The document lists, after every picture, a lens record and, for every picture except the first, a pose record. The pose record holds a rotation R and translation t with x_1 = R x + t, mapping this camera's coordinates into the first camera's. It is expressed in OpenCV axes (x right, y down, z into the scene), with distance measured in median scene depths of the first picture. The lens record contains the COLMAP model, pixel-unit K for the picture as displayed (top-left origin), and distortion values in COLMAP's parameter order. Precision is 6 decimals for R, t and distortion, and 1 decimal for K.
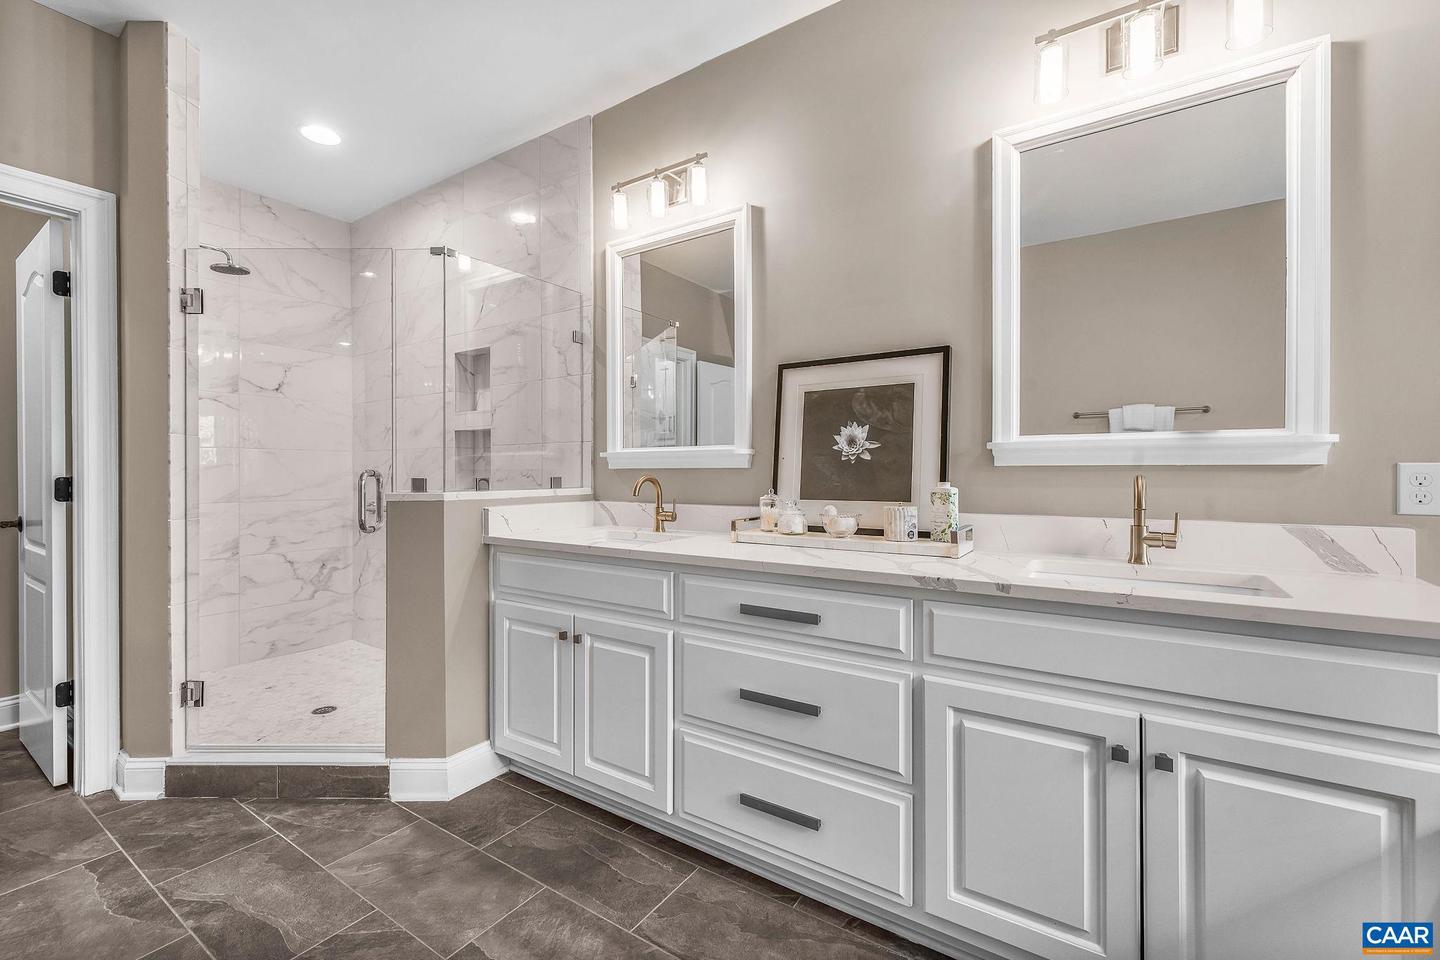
lens RADIAL K [[615.3, 0, 719.5], [0, 615.3, 475.5], [0, 0, 1]] dist [0.002376, -0.000695]
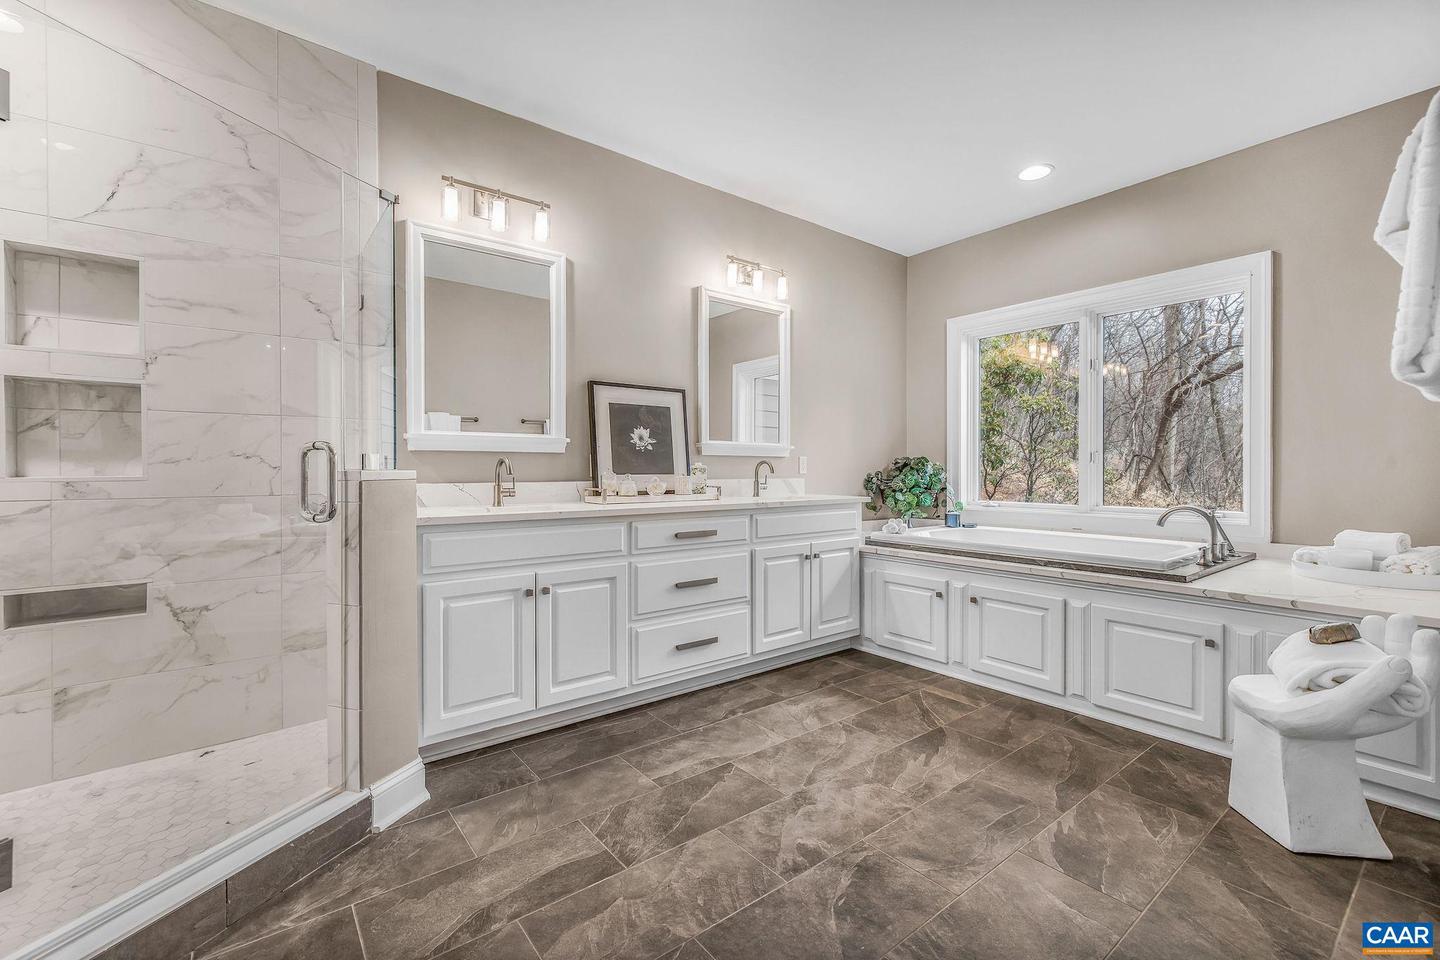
lens RADIAL K [[615.3, 0, 721.2], [0, 615.3, 475.2], [0, 0, 1]] dist [0.002376, -0.000695]
pose [[0.306529, -0.007458, 0.951832, -1.303874], [0.005744, 0.999966, 0.005985, 0.034994], [-0.951844, 0.003632, 0.306561, 0.312128]]
